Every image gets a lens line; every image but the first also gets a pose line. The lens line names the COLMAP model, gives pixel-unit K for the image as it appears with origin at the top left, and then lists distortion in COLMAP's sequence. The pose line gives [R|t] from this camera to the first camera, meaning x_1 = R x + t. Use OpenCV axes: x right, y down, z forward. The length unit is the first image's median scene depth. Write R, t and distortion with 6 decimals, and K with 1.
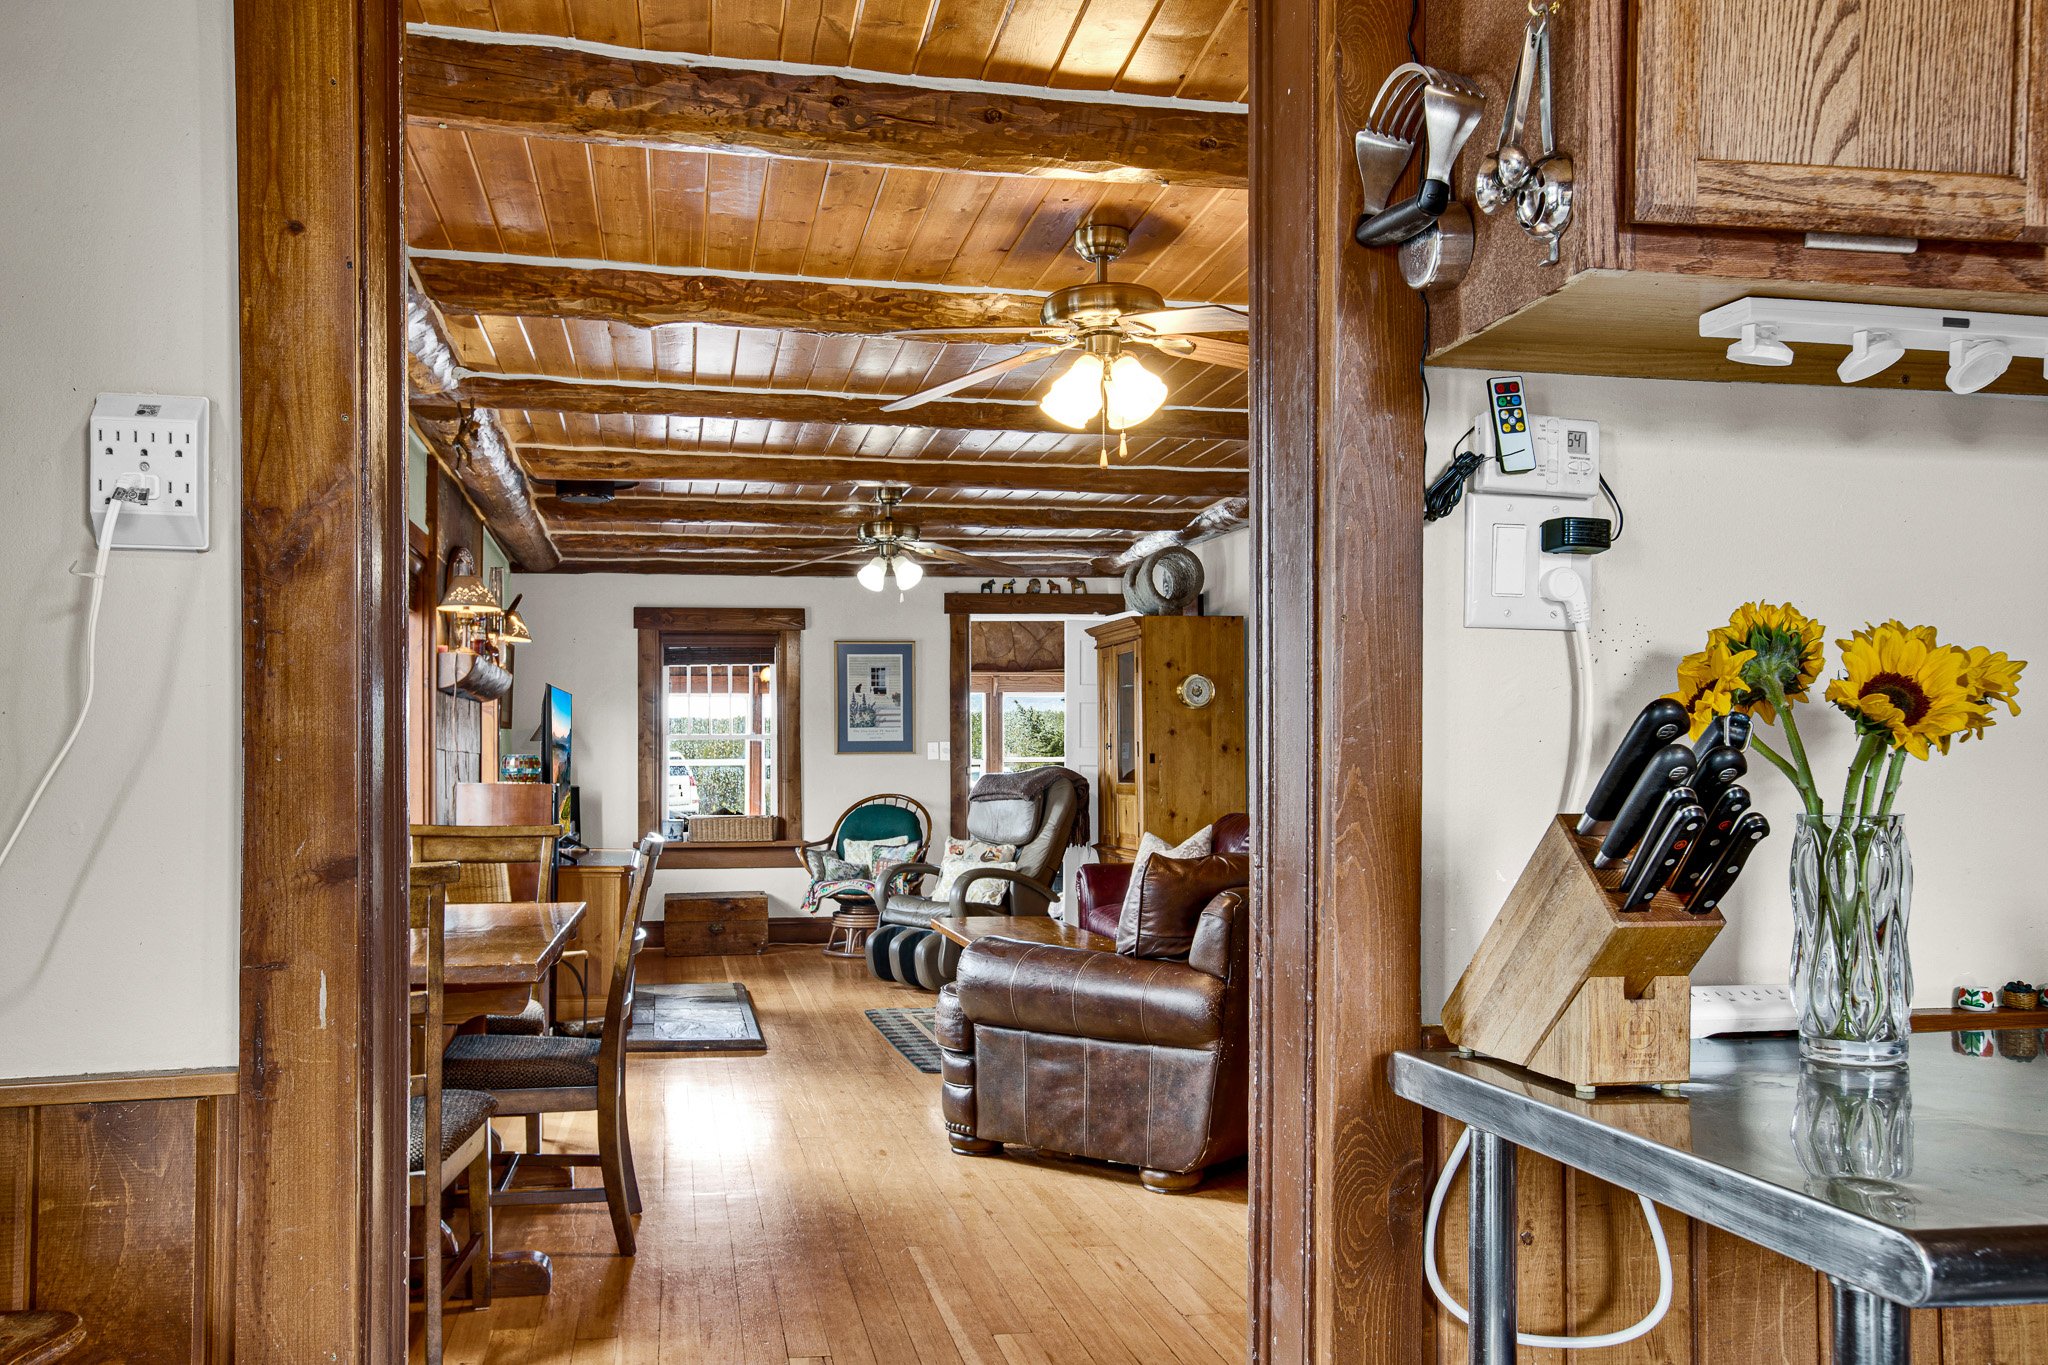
lens RADIAL K [[1731.4, 0, 1028.0], [0, 1731.4, 777.1], [0, 0, 1]] dist [-0.045660, -0.001080]
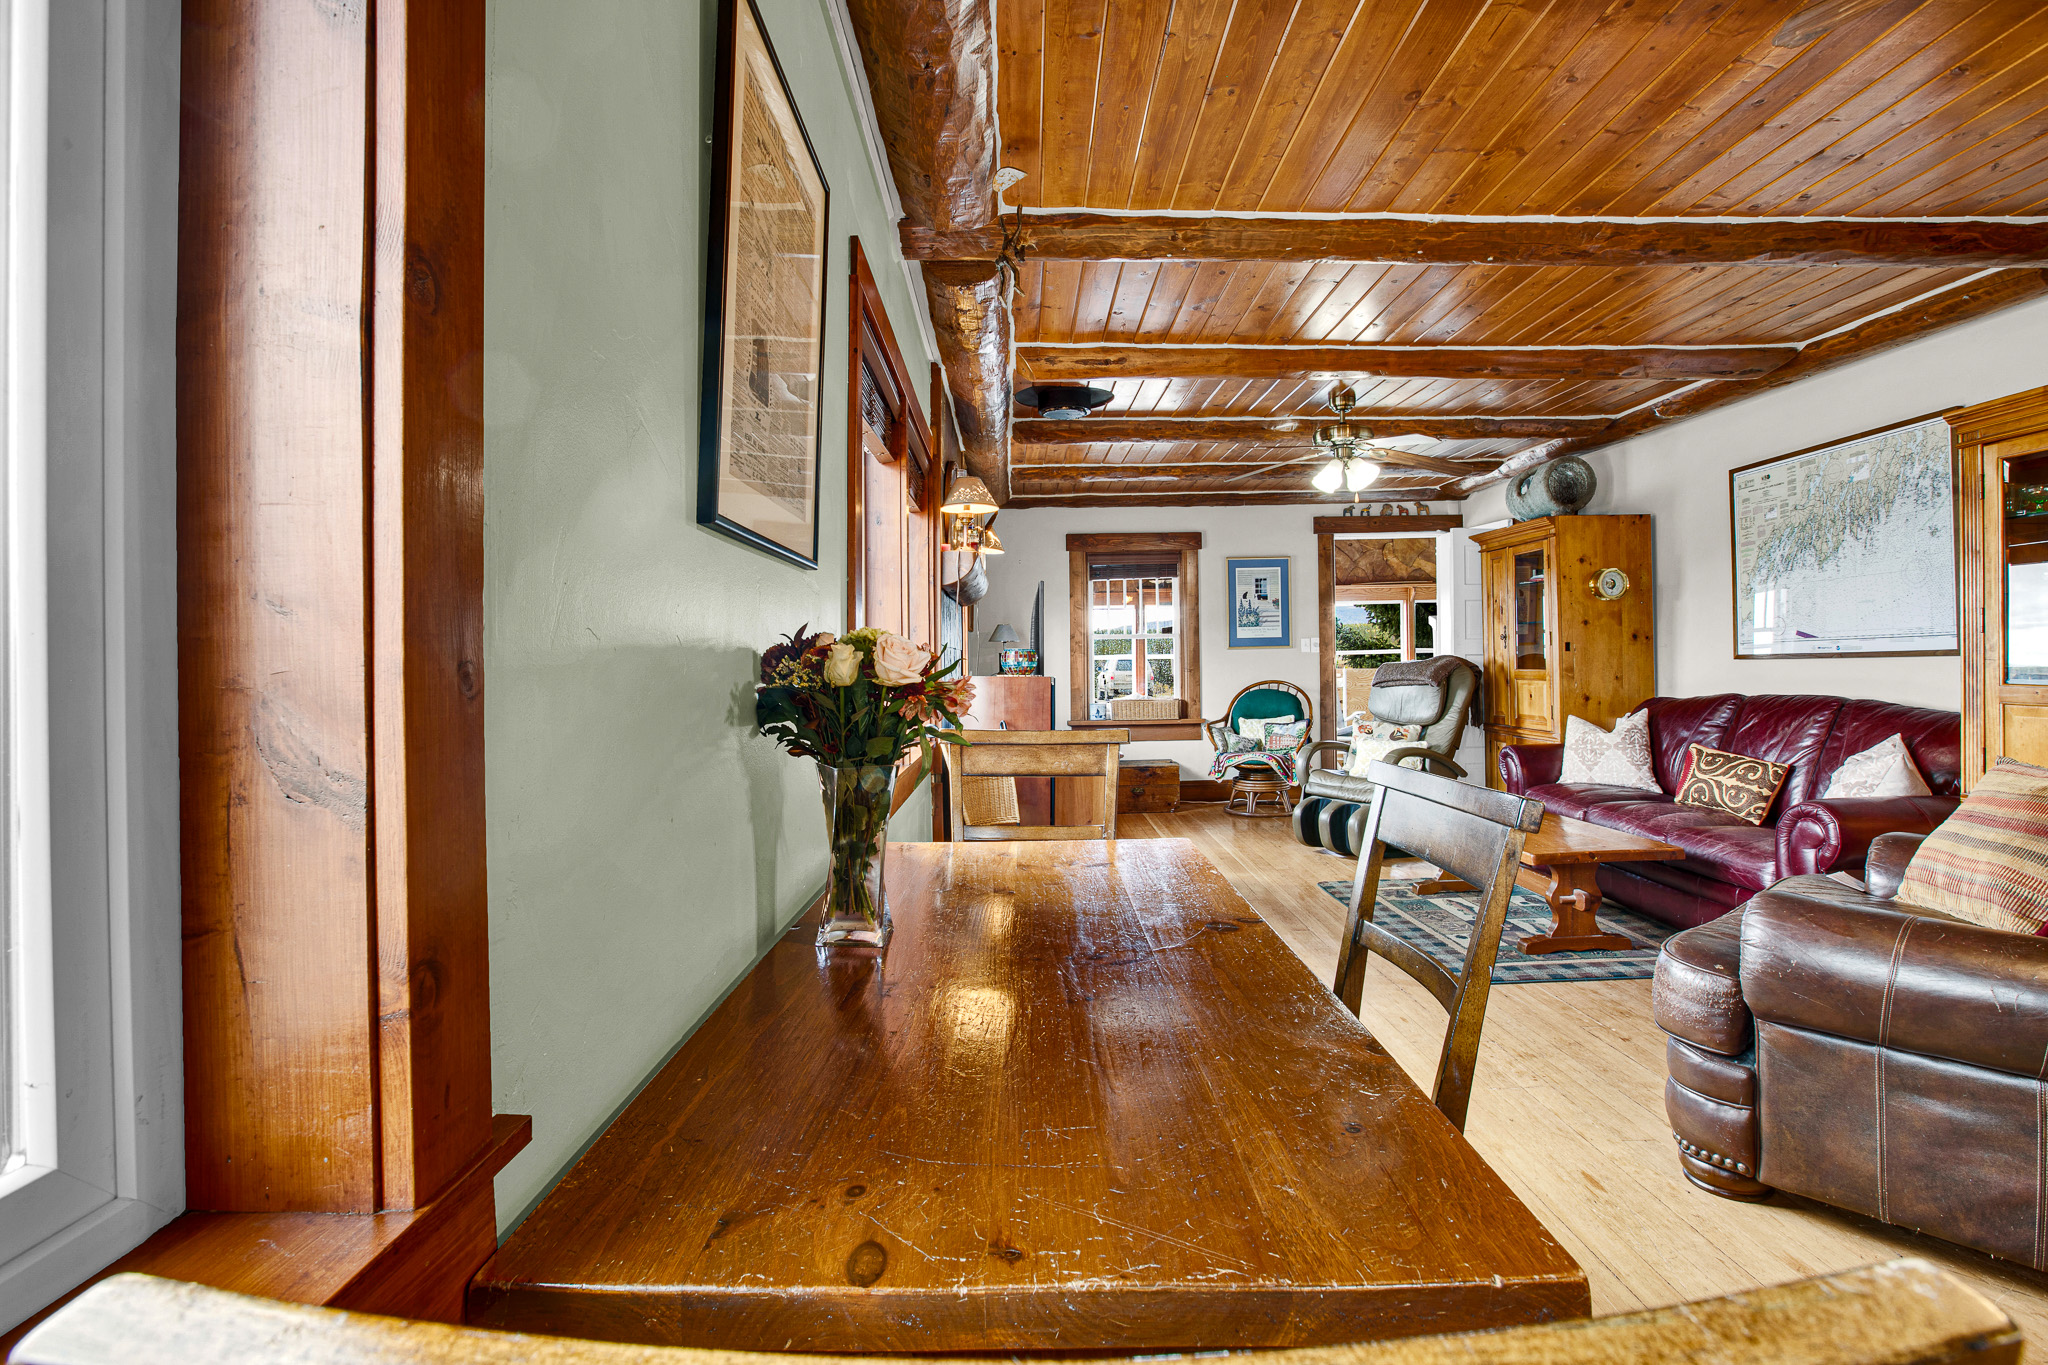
lens RADIAL K [[1078.2, 0, 1080.0], [0, 1078.2, 647.8], [0, 0, 1]] dist [-0.046414, 0.014874]
pose [[0.987763, -0.012834, -0.155433, -0.118534], [0.010027, 0.999772, -0.018828, -0.000568], [0.155639, 0.017039, 0.987667, 0.275322]]
